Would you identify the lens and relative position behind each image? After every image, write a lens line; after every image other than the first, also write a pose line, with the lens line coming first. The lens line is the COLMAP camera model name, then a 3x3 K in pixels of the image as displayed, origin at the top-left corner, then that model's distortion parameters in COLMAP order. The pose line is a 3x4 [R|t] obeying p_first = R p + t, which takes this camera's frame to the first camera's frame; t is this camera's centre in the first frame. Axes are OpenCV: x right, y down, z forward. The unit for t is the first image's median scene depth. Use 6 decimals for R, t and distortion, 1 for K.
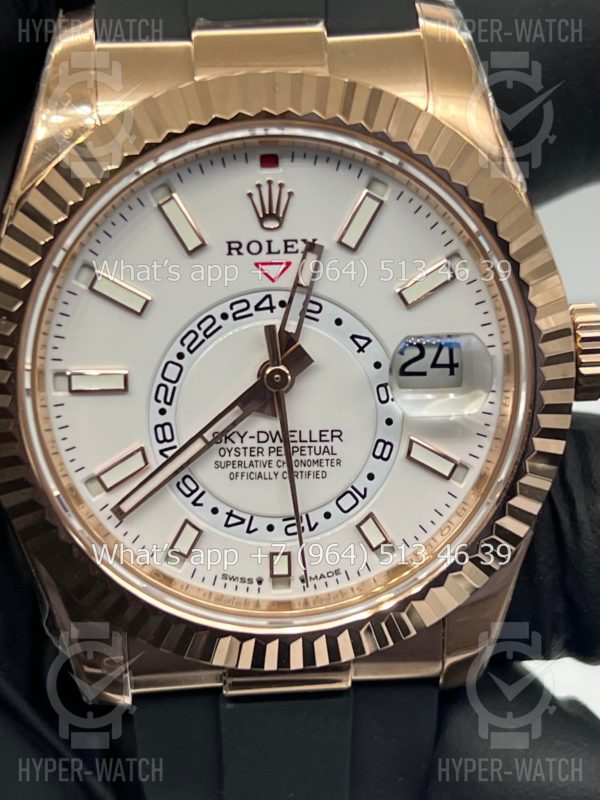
lens RADIAL K [[1848.1, 0, 301.3], [0, 1848.1, 396.1], [0, 0, 1]] dist [0.246836, 0.000000]
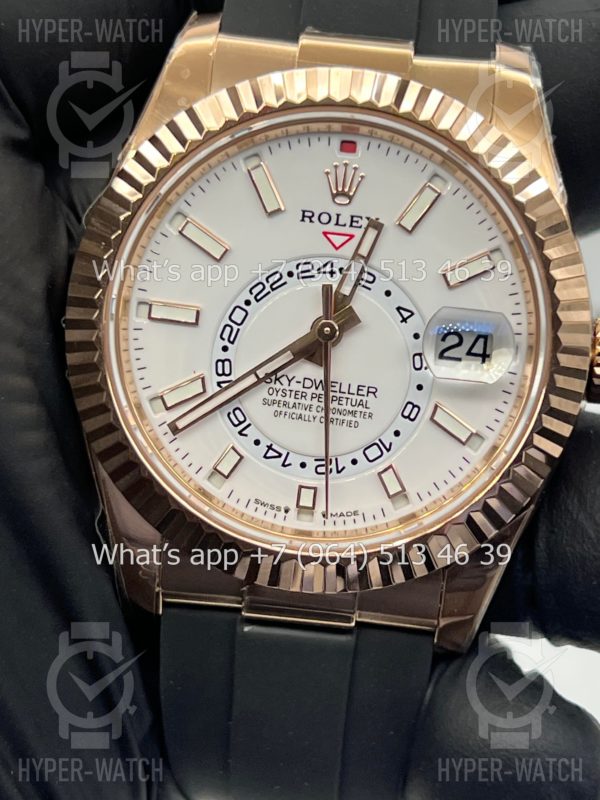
lens RADIAL K [[1848.1, 0, 300.3], [0, 1848.1, 400.6], [0, 0, 1]] dist [0.246836, 0.000000]
pose [[0.986623, 0.142093, -0.079901, 0.067559], [-0.150816, 0.981670, -0.116527, 0.166666], [0.061879, 0.127018, 0.989968, -0.130786]]
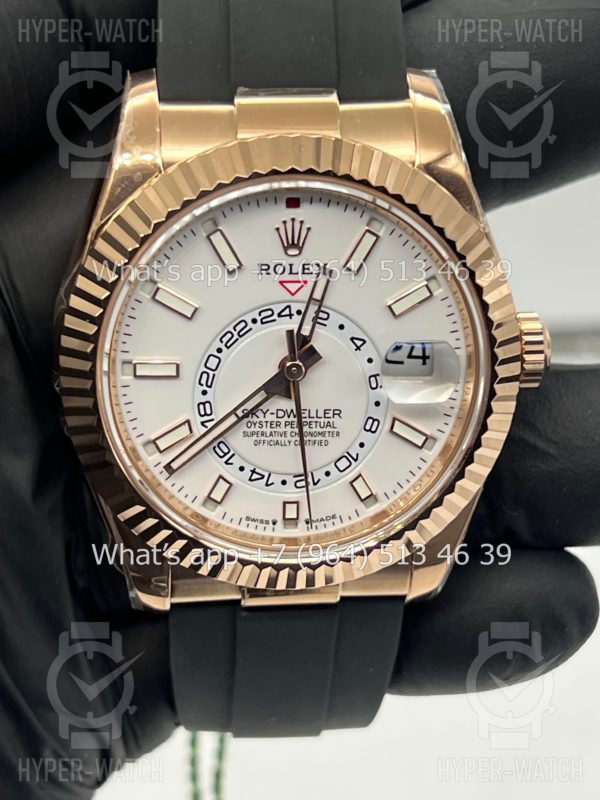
lens RADIAL K [[1848.1, 0, 283.6], [0, 1848.1, 411.4], [0, 0, 1]] dist [0.246836, 0.000000]
pose [[0.998561, 0.022713, 0.048585, -0.082026], [-0.026750, 0.996095, 0.084136, -0.089028], [-0.046484, -0.085314, 0.995269, -0.294871]]
